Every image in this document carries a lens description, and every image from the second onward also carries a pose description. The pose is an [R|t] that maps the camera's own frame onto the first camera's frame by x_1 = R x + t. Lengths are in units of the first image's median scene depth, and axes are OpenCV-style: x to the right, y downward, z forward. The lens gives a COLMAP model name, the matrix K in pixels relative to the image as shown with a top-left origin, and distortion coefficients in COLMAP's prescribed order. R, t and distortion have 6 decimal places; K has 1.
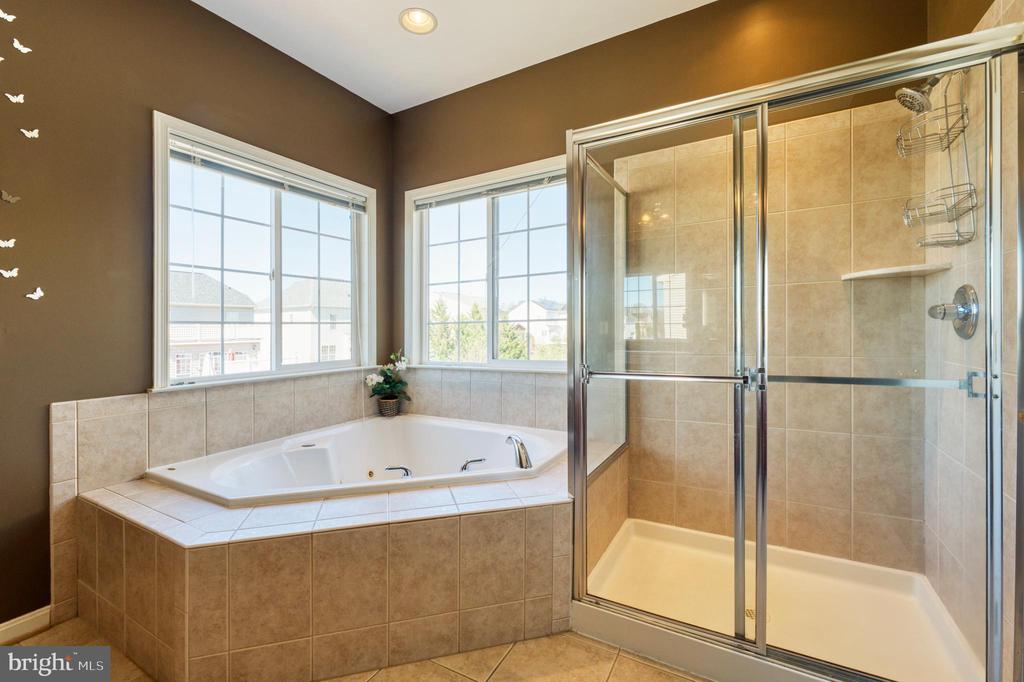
lens RADIAL K [[435.4, 0, 514.5], [0, 435.4, 340.8], [0, 0, 1]] dist [-0.013796, 0.000636]
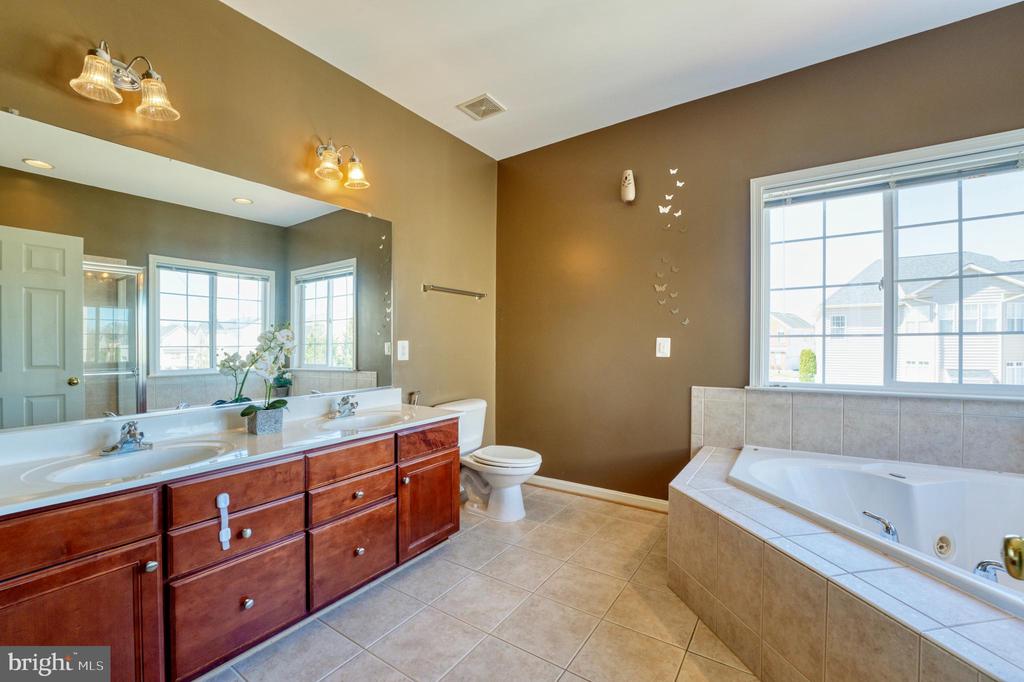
lens RADIAL K [[422.2, 0, 516.3], [0, 422.2, 340.5], [0, 0, 1]] dist [-0.017010, -0.000114]
pose [[-0.075693, 0.003152, -0.997126, 0.471656], [-0.020663, 0.999775, 0.004729, -0.020571], [0.996917, 0.020961, -0.075611, 0.336967]]
